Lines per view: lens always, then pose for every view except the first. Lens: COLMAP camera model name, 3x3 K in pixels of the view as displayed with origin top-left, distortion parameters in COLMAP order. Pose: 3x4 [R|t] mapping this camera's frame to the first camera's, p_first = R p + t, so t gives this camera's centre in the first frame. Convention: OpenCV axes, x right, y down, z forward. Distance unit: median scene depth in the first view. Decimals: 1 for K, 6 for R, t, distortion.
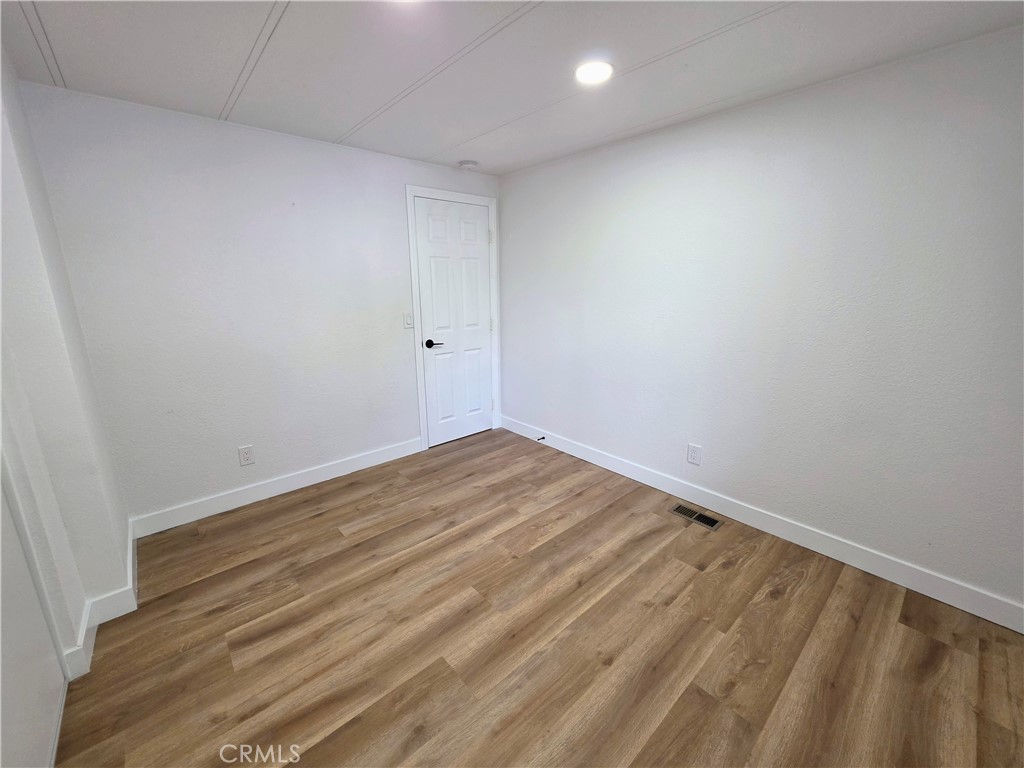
lens RADIAL K [[407.2, 0, 508.7], [0, 407.2, 383.1], [0, 0, 1]] dist [-0.000785, -0.000027]
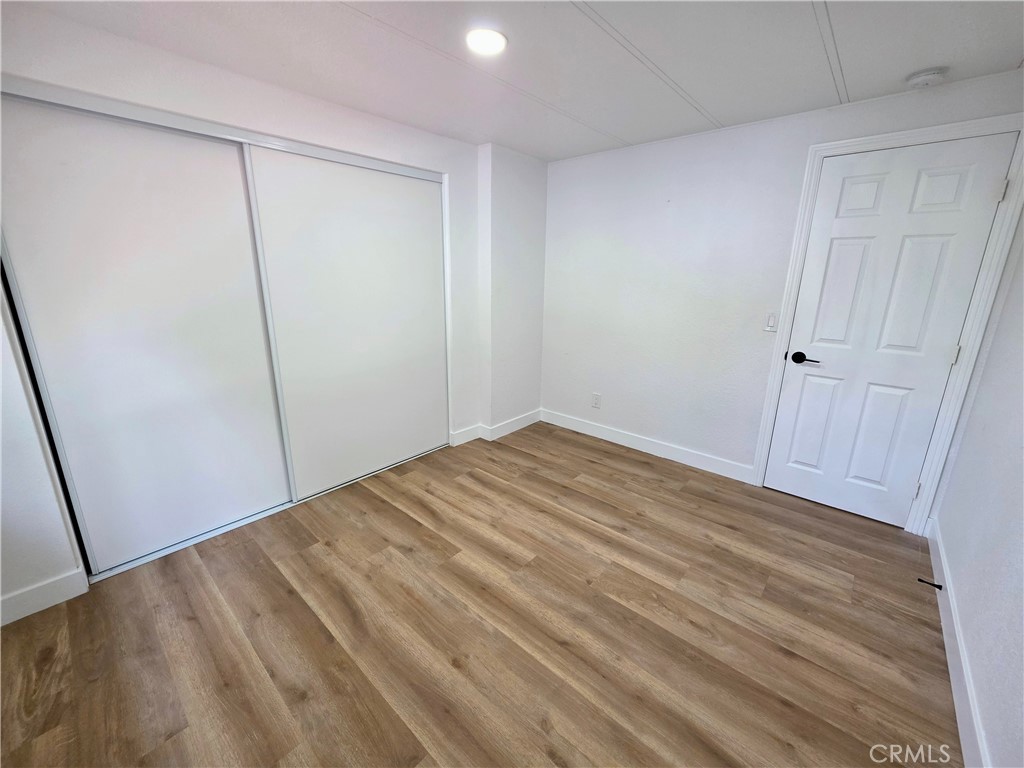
lens RADIAL K [[408.0, 0, 516.3], [0, 408.0, 384.5], [0, 0, 1]] dist [0.000242, -0.000183]
pose [[0.132420, 0.271831, -0.953191, 0.709163], [-0.253935, 0.938869, 0.232469, -0.142201], [0.958114, 0.211265, 0.193352, 0.567880]]
